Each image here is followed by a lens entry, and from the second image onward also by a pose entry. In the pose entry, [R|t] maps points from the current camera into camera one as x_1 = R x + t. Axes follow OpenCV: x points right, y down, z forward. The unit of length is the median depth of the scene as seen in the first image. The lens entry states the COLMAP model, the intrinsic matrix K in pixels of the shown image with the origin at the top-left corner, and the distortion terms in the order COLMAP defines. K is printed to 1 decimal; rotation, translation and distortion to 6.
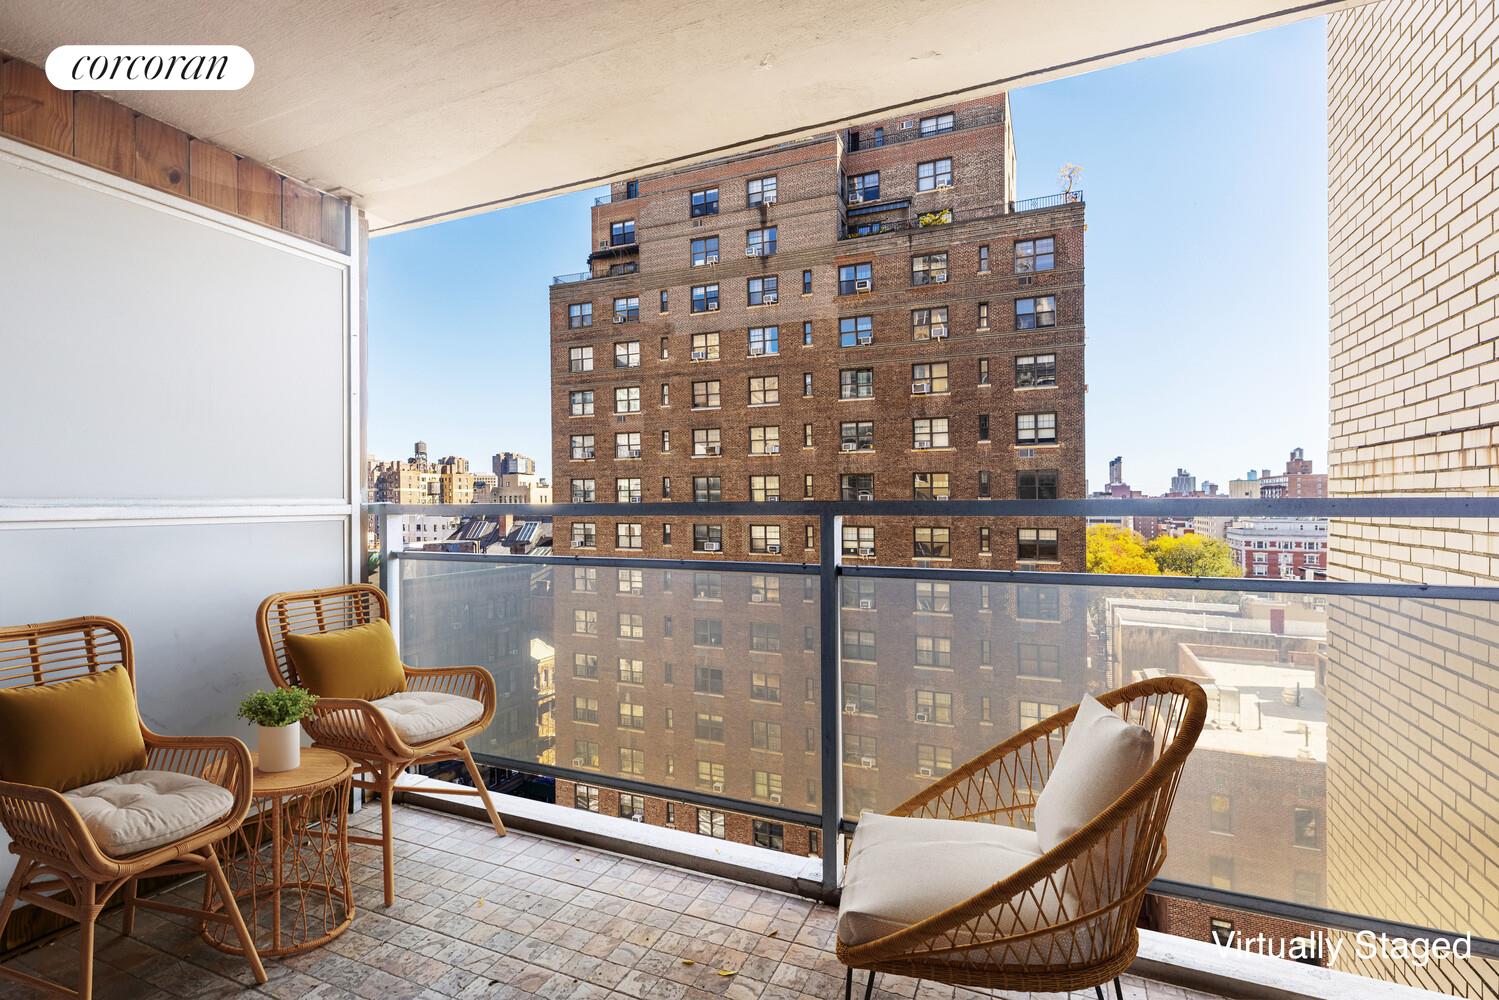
lens RADIAL K [[667.1, 0, 748.4], [0, 667.1, 495.1], [0, 0, 1]] dist [0.016824, 0.000160]
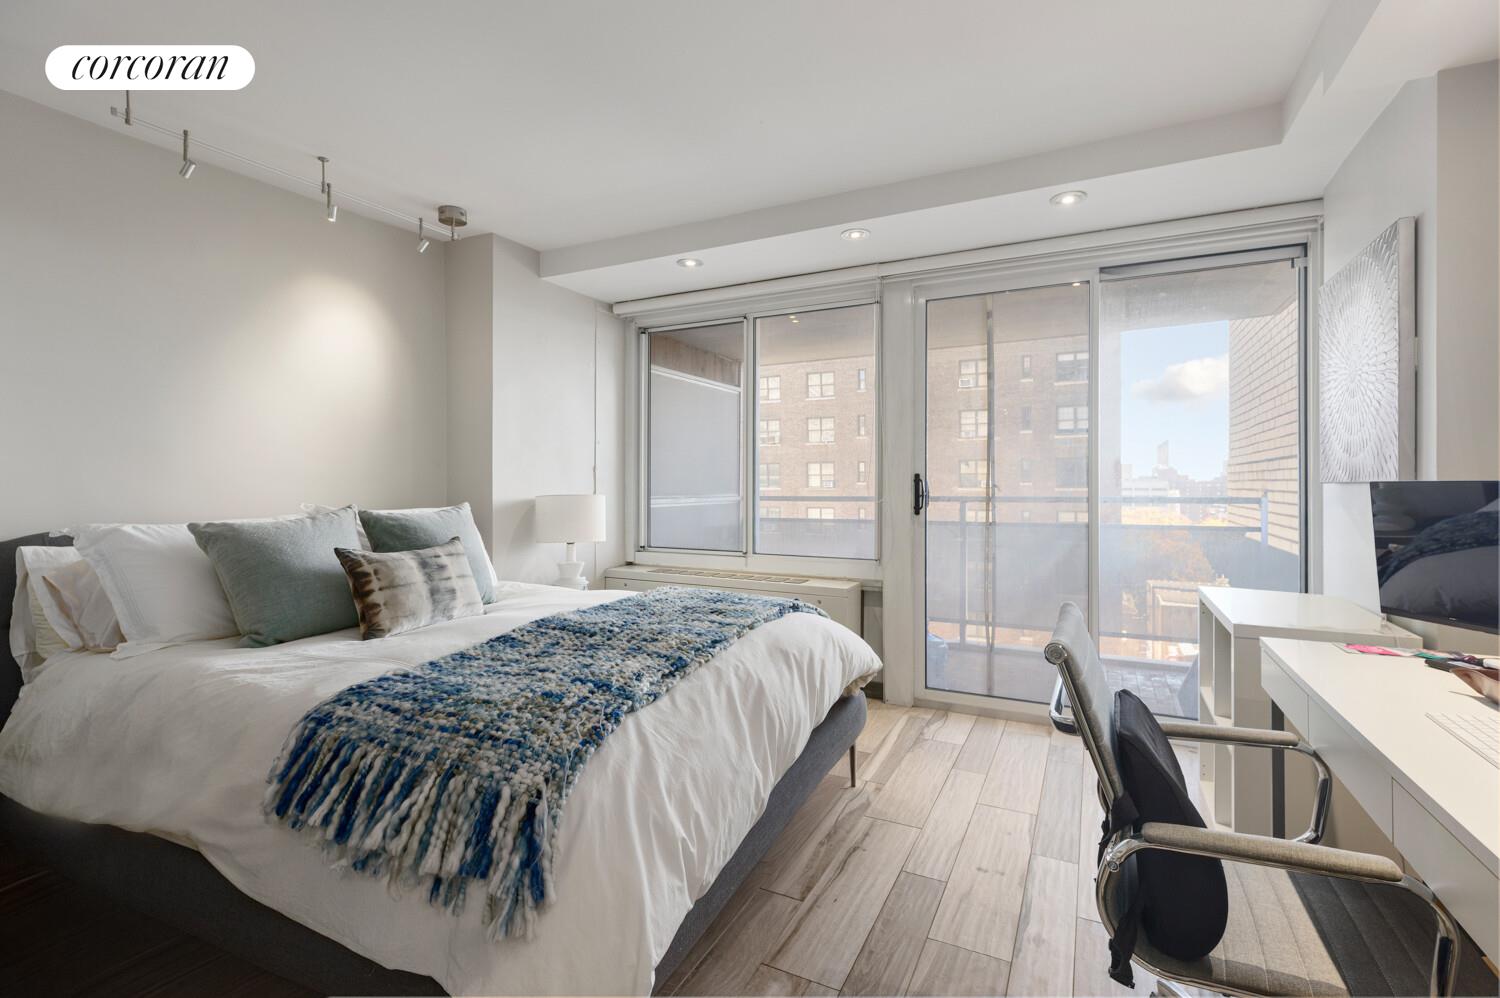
lens RADIAL K [[684.5, 0, 729.2], [0, 684.5, 479.8], [0, 0, 1]] dist [0.003343, 0.000113]
pose [[0.997546, 0.001883, -0.069992, -0.047770], [-0.001599, 0.999990, 0.004125, -0.005344], [0.069999, -0.004003, 0.997539, -0.134622]]
